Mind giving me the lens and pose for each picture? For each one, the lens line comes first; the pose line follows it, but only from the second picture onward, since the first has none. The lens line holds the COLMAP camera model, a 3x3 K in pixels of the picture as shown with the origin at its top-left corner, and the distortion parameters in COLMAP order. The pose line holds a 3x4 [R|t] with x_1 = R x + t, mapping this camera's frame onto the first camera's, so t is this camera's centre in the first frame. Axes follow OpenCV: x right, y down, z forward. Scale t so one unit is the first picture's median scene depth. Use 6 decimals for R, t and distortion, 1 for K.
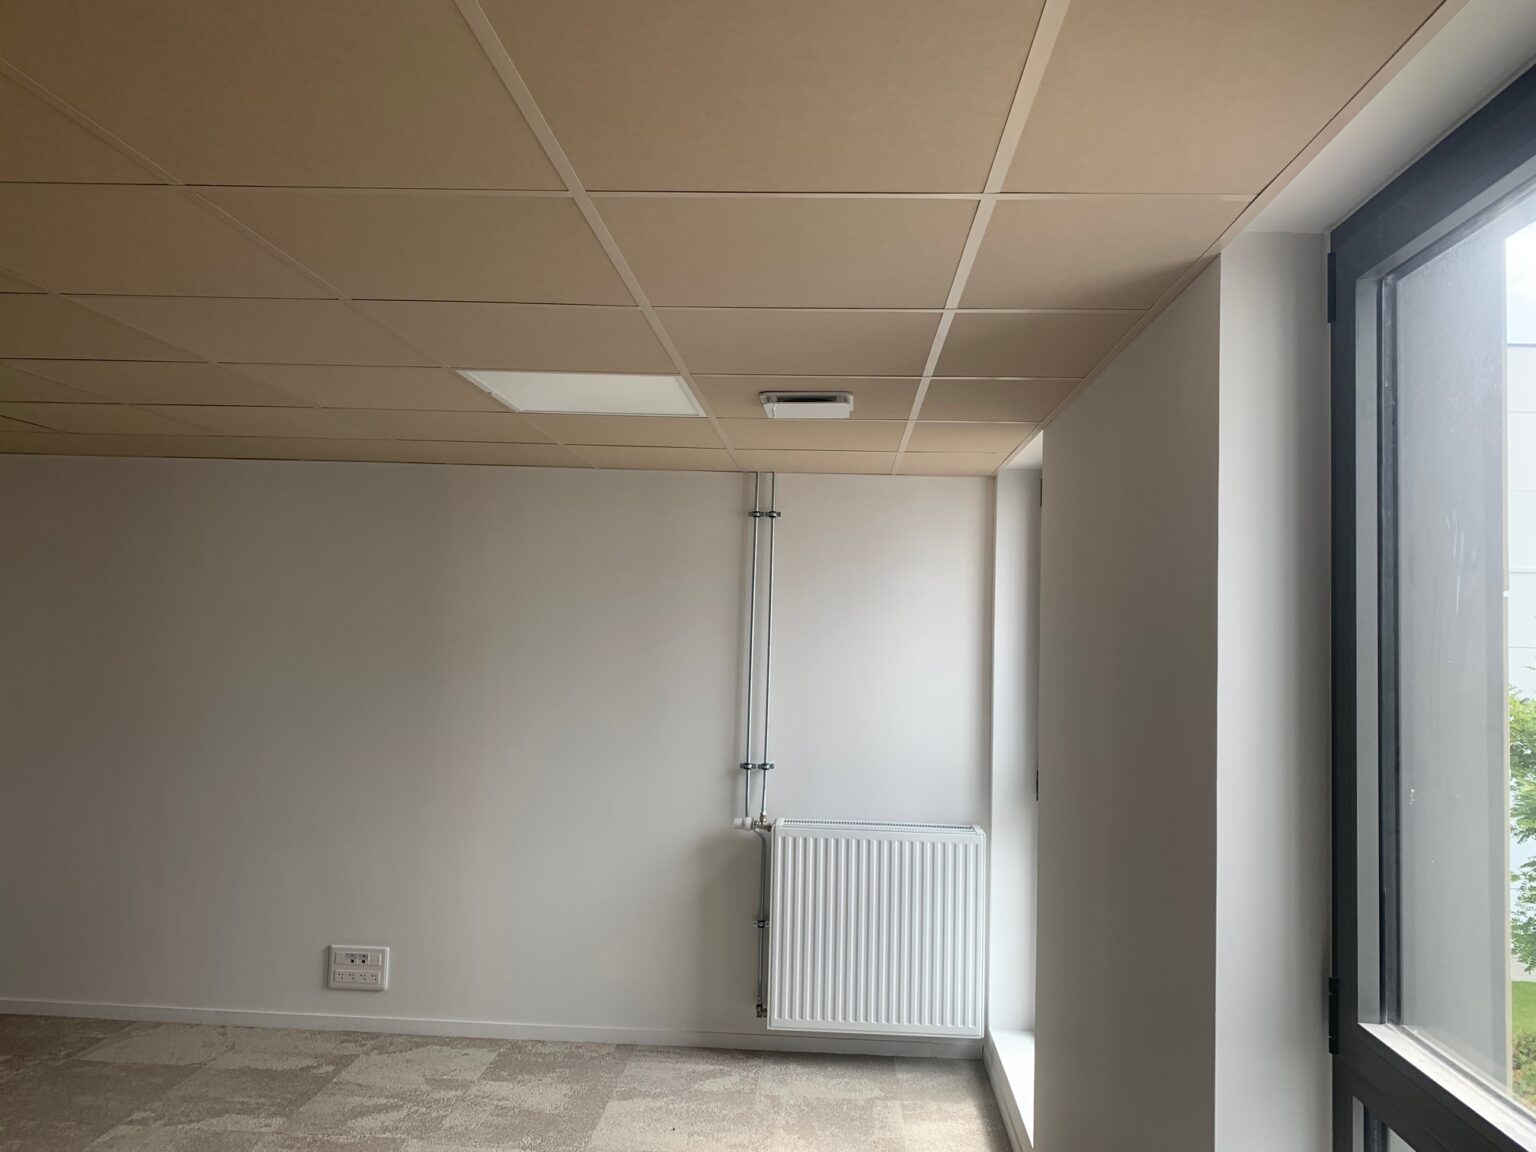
lens RADIAL K [[1158.1, 0, 770.4], [0, 1158.1, 576.5], [0, 0, 1]] dist [0.037319, -0.040479]
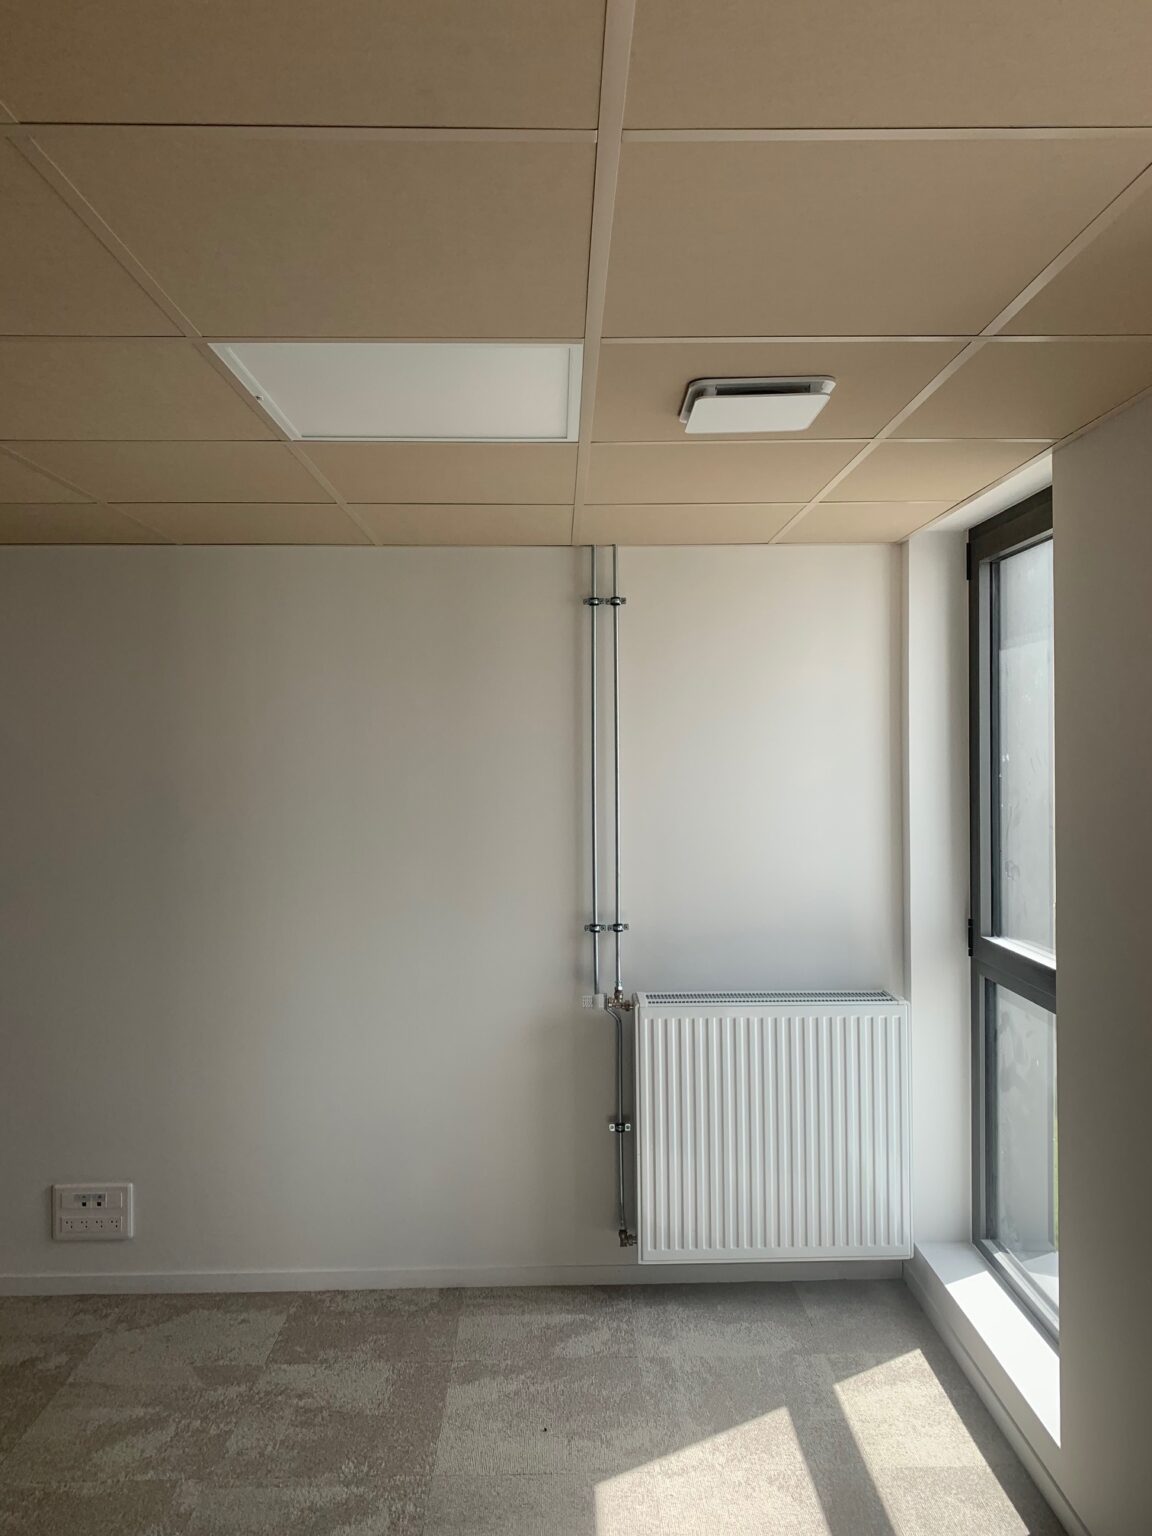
lens RADIAL K [[1158.1, 0, 578.1], [0, 1158.1, 763.1], [0, 0, 1]] dist [0.037319, -0.040479]
pose [[0.996616, -0.036554, 0.073629, -0.090247], [0.032432, 0.997880, 0.056420, 0.010190], [-0.075536, -0.053841, 0.995688, 0.253468]]
